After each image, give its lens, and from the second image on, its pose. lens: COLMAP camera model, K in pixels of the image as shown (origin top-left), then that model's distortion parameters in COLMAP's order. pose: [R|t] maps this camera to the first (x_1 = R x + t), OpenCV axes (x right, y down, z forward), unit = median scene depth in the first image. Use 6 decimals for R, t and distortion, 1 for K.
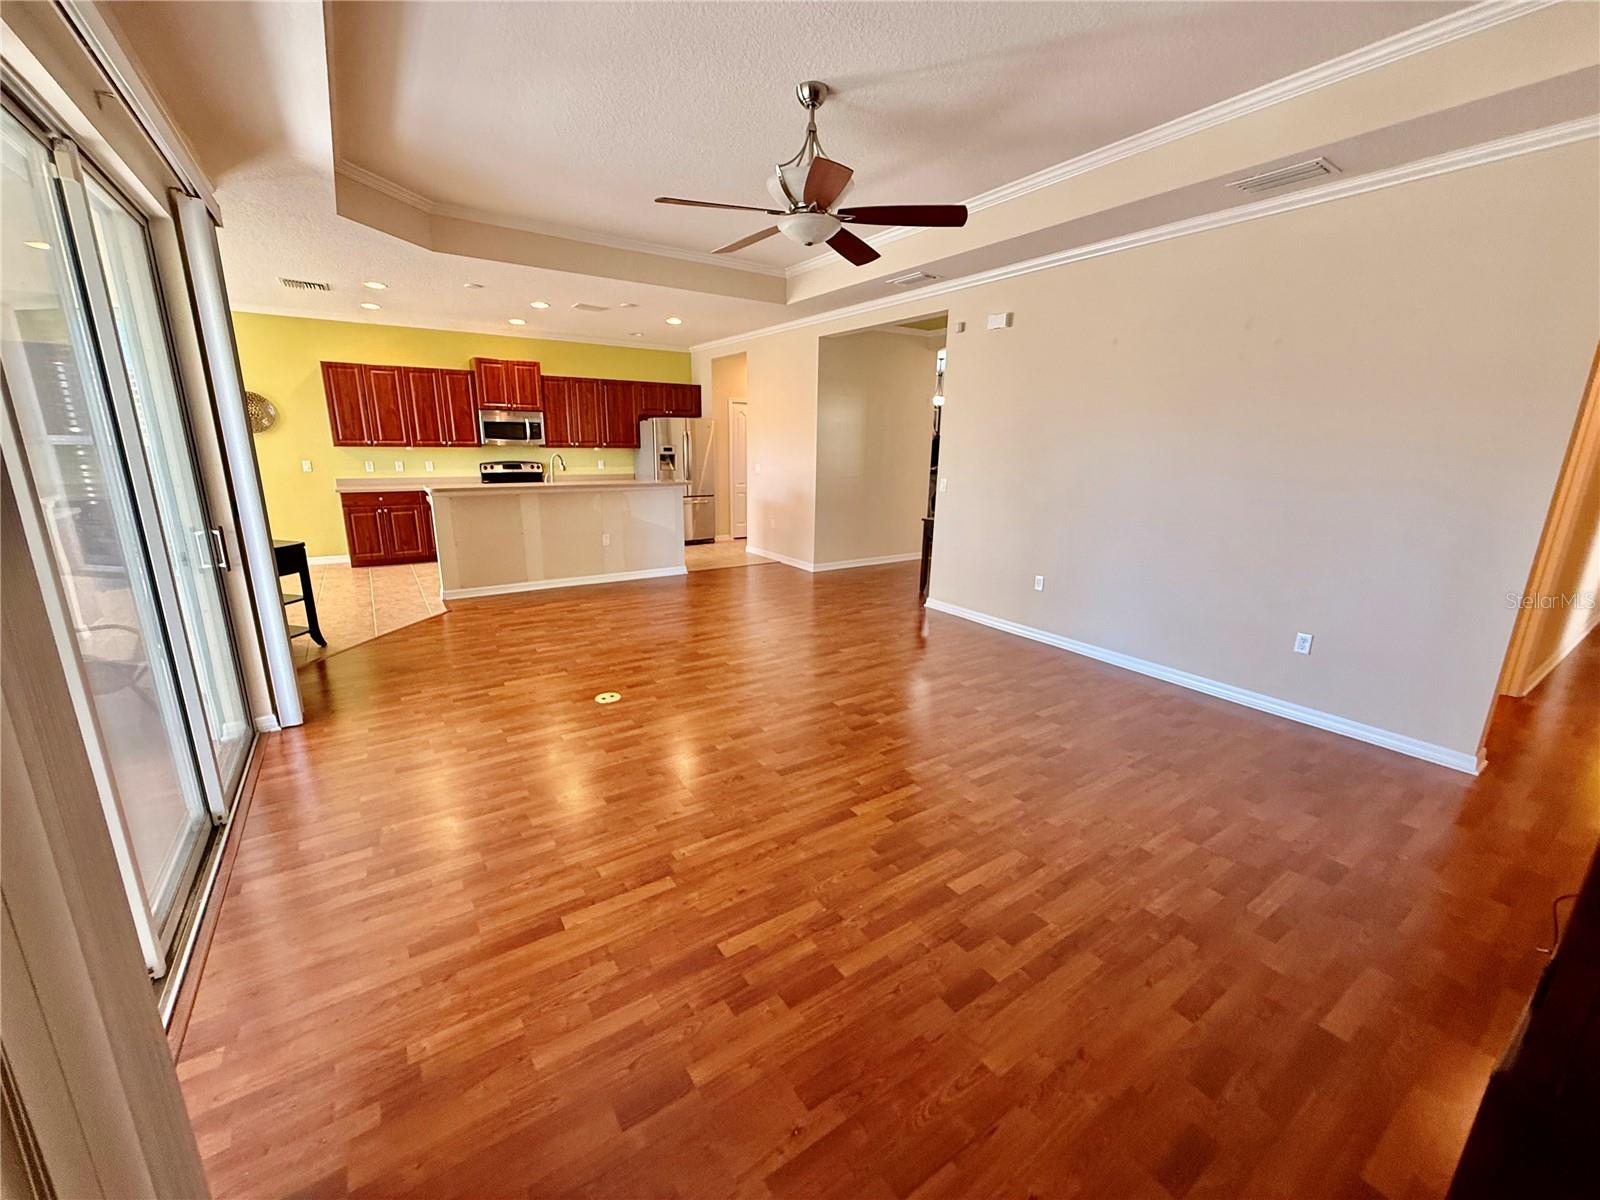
lens RADIAL K [[636.7, 0, 795.5], [0, 636.7, 597.8], [0, 0, 1]] dist [0.000720, -0.000159]
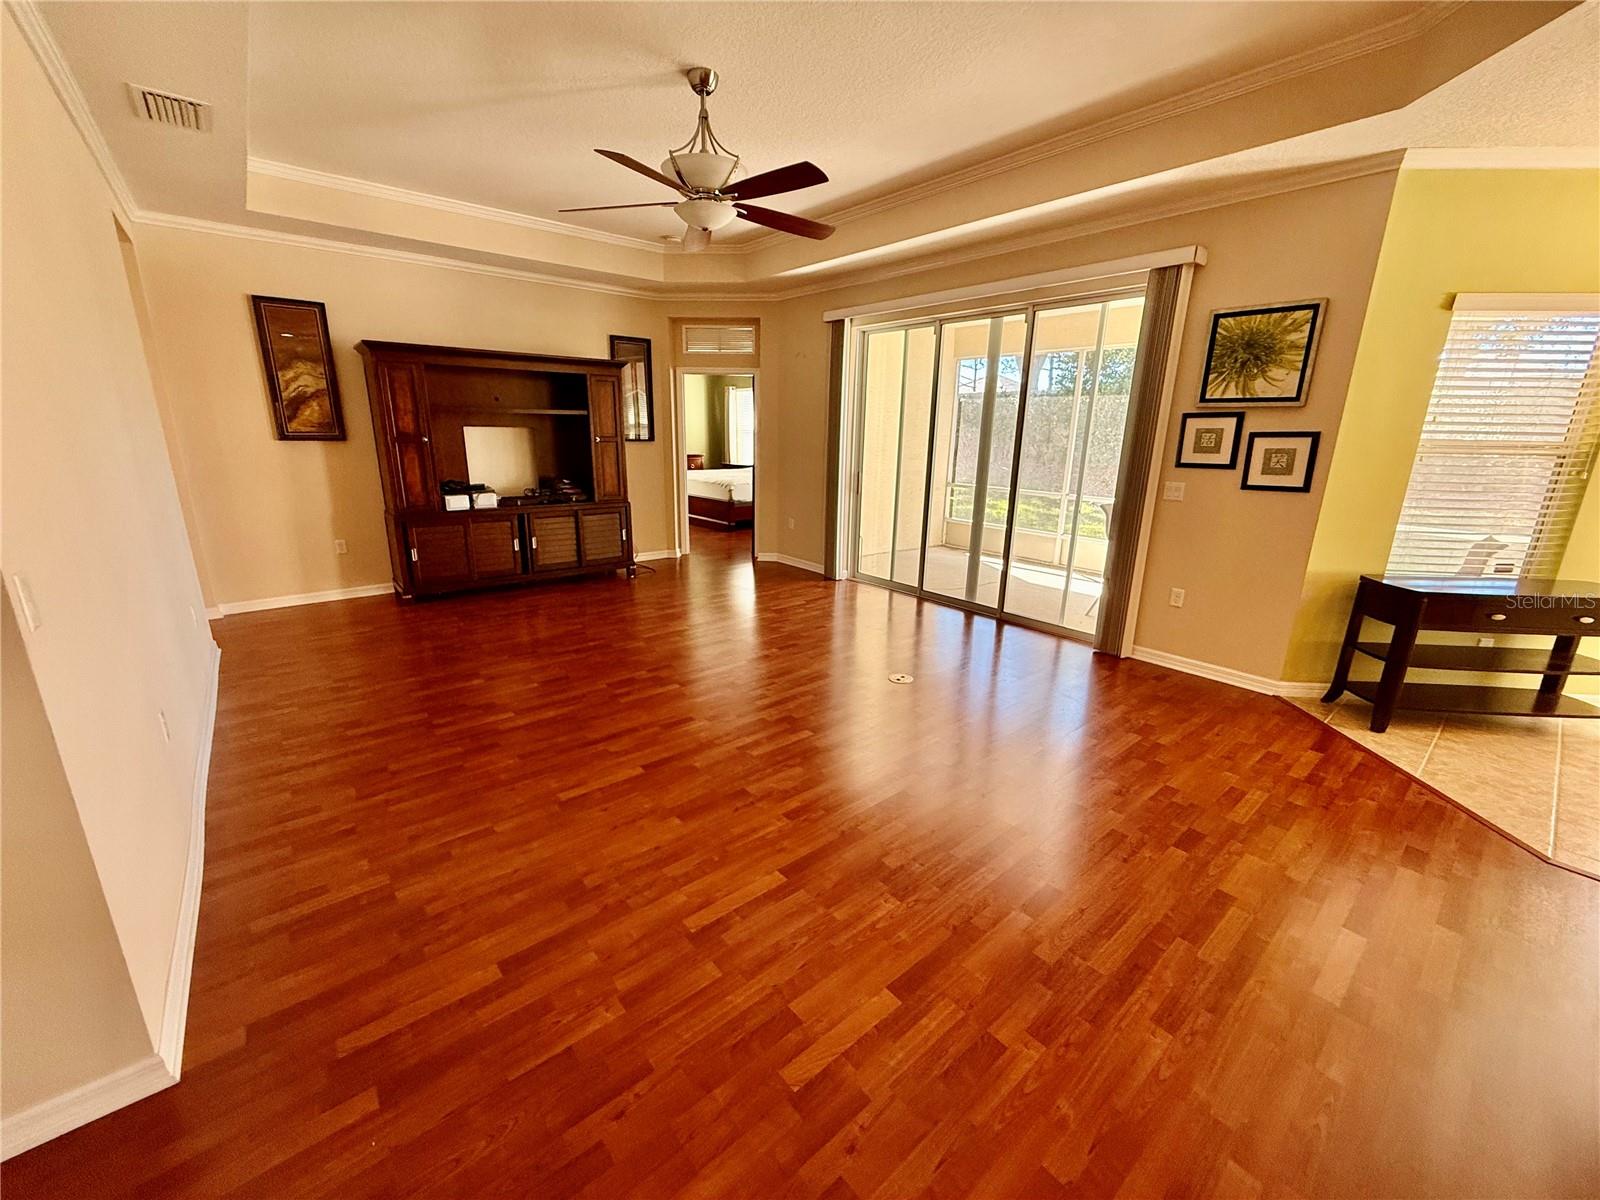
lens RADIAL K [[636.7, 0, 795.5], [0, 636.7, 597.8], [0, 0, 1]] dist [0.000720, -0.000159]
pose [[-0.993736, -0.004145, -0.111672, -0.004089], [-0.057976, 0.873428, 0.483490, -0.232072], [0.095533, 0.486936, -0.868197, 0.942277]]
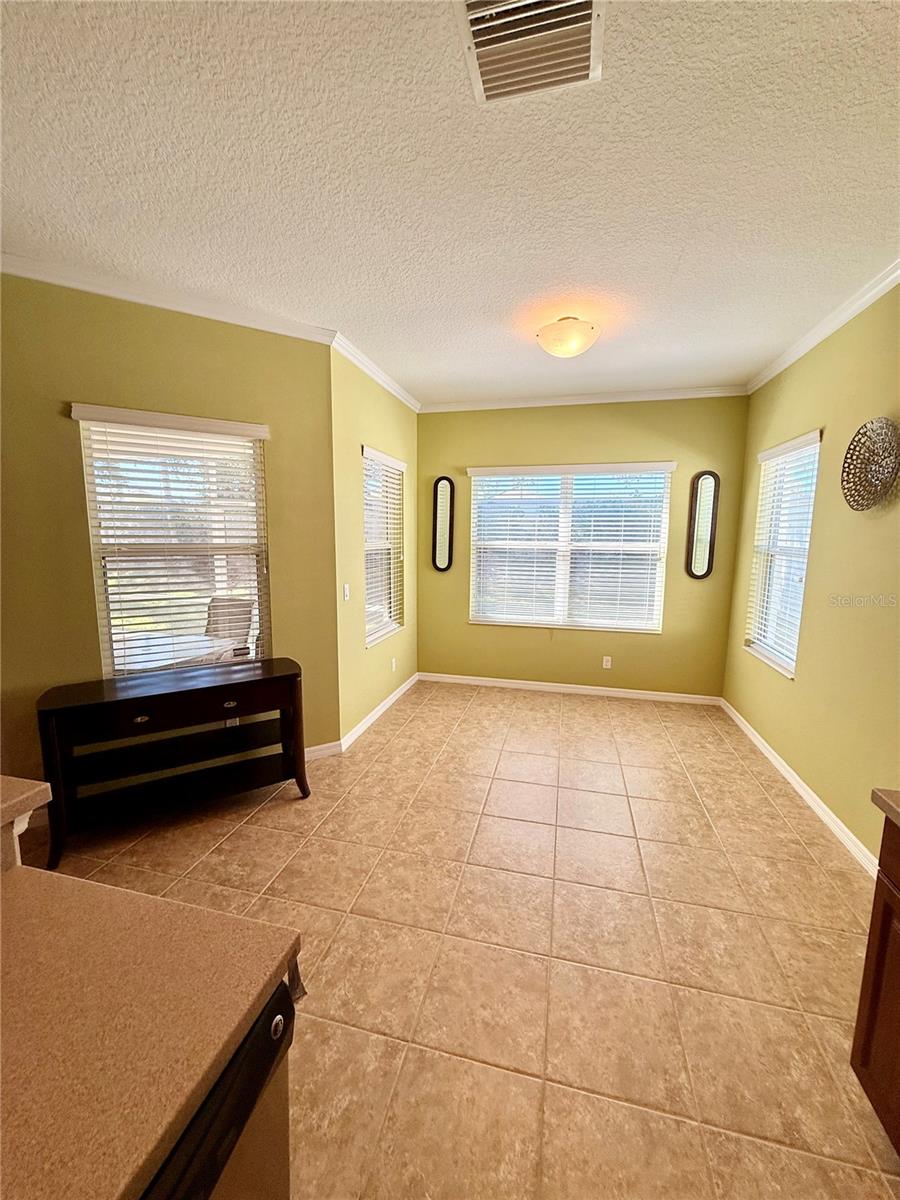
lens RADIAL K [[477.6, 0, 450.7], [0, 477.6, 596.3], [0, 0, 1]] dist [0.000720, -0.000159]
pose [[-0.738485, 0.068464, -0.670785, -0.463158], [-0.182539, 0.937382, 0.296637, -0.249572], [0.649091, 0.341507, -0.679746, 0.944319]]
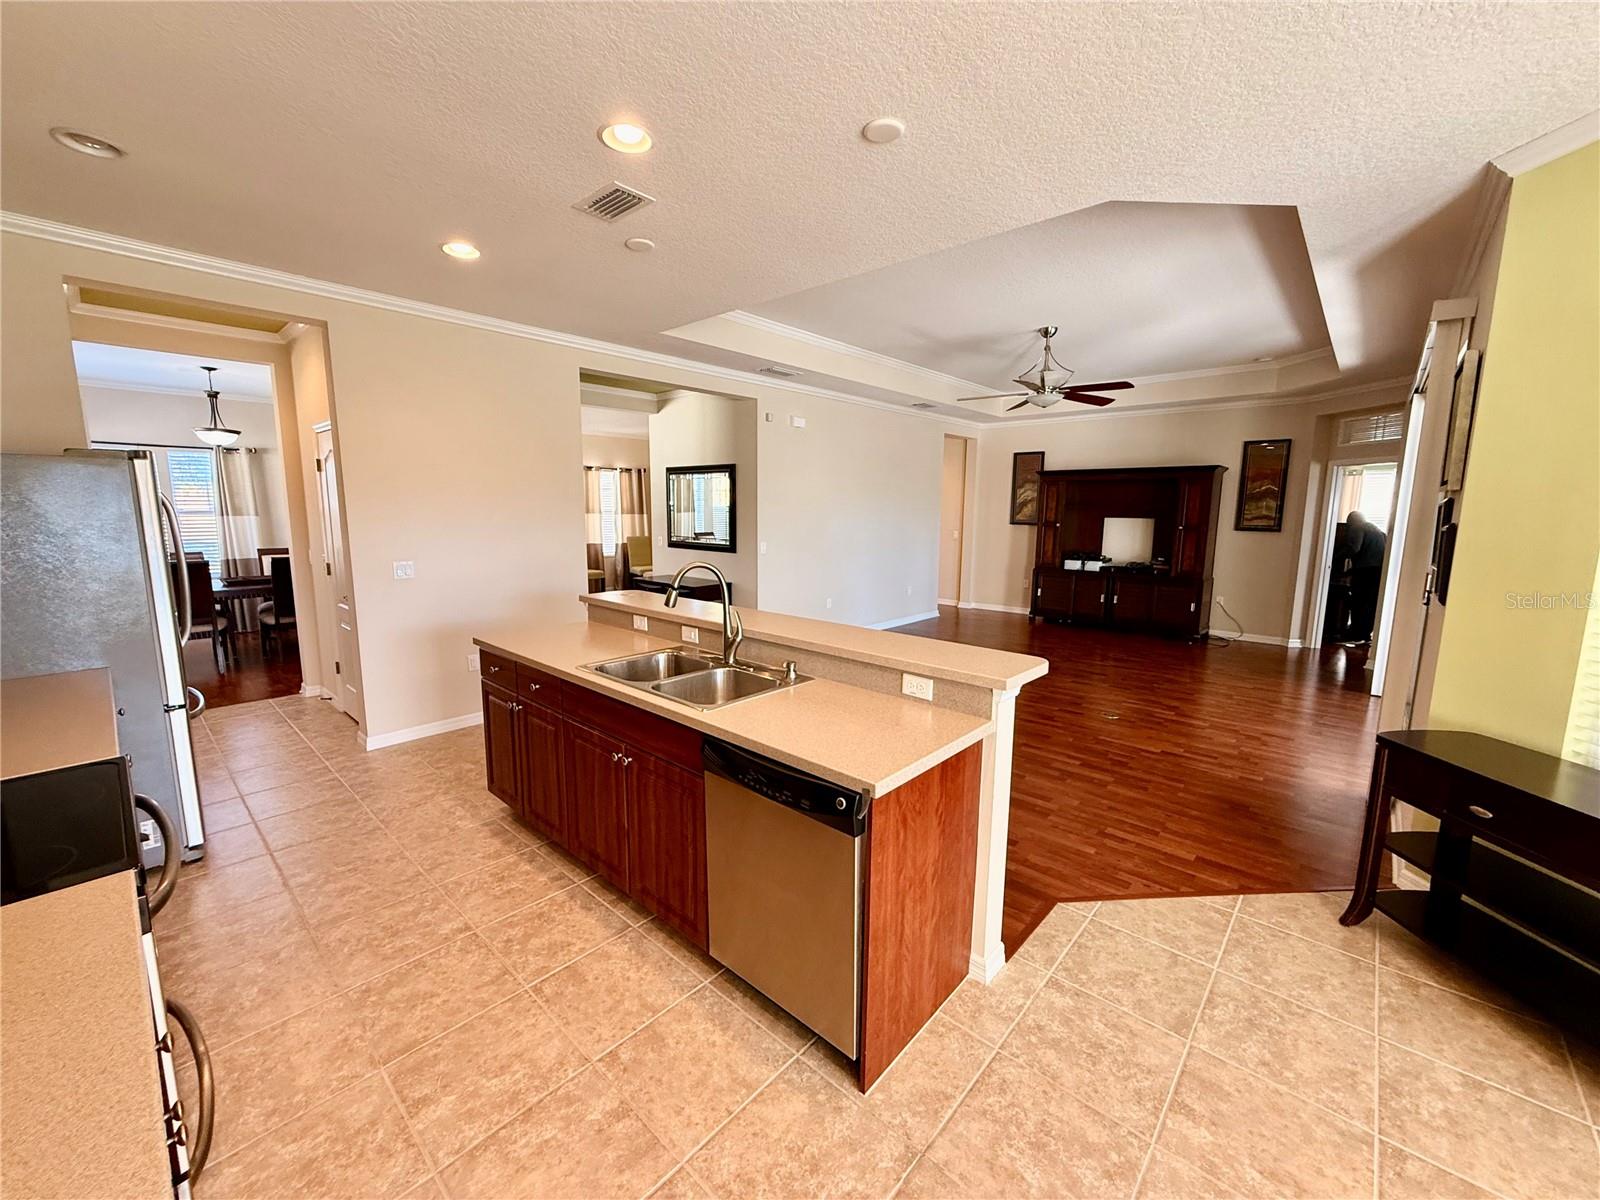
lens RADIAL K [[634.3, 0, 794.6], [0, 634.3, 598.3], [0, 0, 1]] dist [0.000522, -0.000146]
pose [[-0.238646, -0.157549, 0.958241, -0.689070], [0.224059, 0.951195, 0.212192, -0.247684], [-0.944905, 0.265342, -0.191699, 0.922453]]
